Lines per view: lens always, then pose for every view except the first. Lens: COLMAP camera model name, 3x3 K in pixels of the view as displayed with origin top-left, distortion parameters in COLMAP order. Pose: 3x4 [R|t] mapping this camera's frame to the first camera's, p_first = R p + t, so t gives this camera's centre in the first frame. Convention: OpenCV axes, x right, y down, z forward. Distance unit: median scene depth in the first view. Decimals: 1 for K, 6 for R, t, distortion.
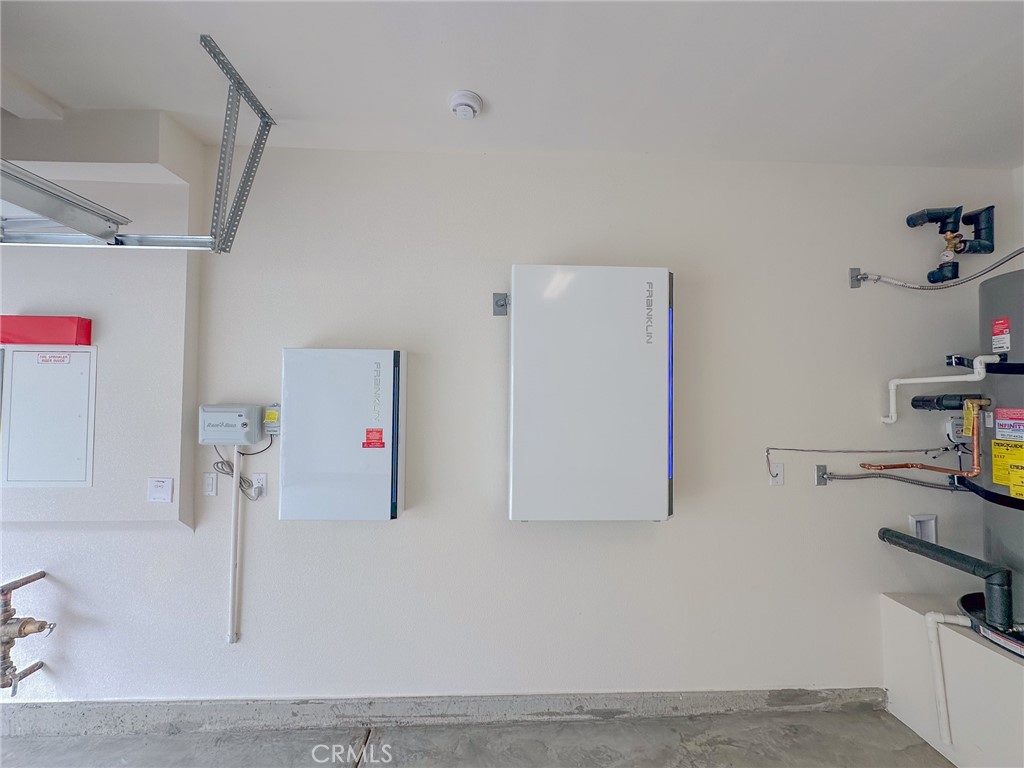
lens RADIAL K [[409.7, 0, 514.2], [0, 409.7, 383.8], [0, 0, 1]] dist [-0.002993, 0.000228]
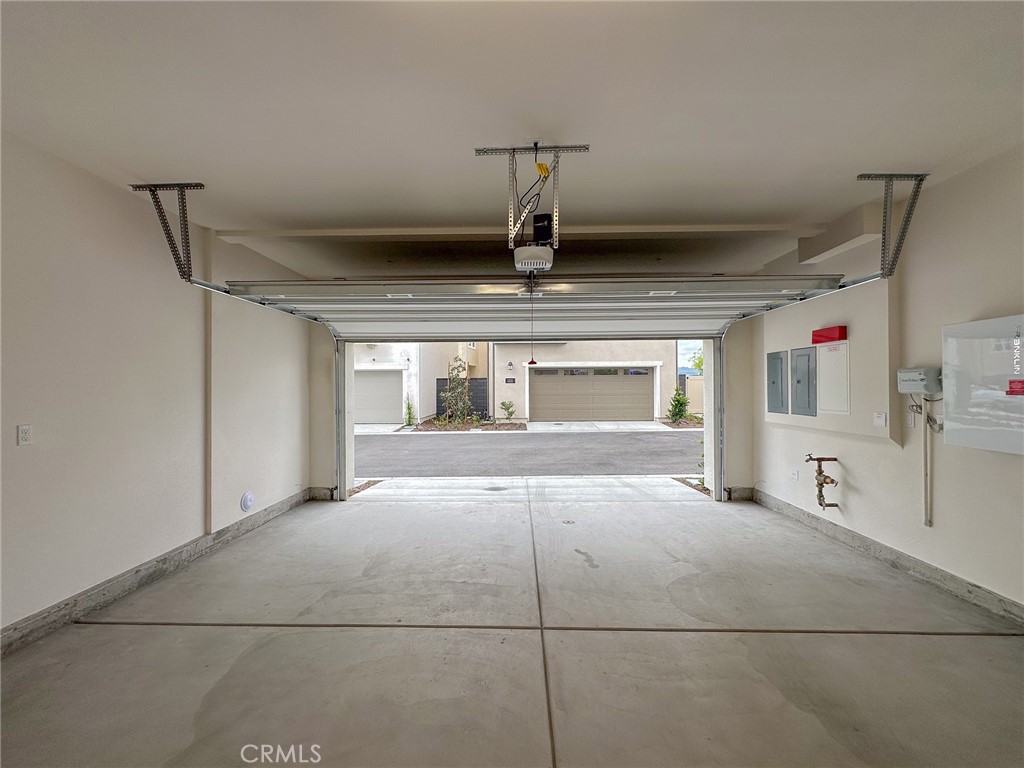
lens RADIAL K [[409.7, 0, 513.2], [0, 409.7, 384.4], [0, 0, 1]] dist [-0.002993, 0.000228]
pose [[-0.074309, -0.010606, -0.997179, 0.939698], [0.035674, 0.999275, -0.013286, 0.081683], [0.996597, -0.036560, -0.073877, -0.390386]]
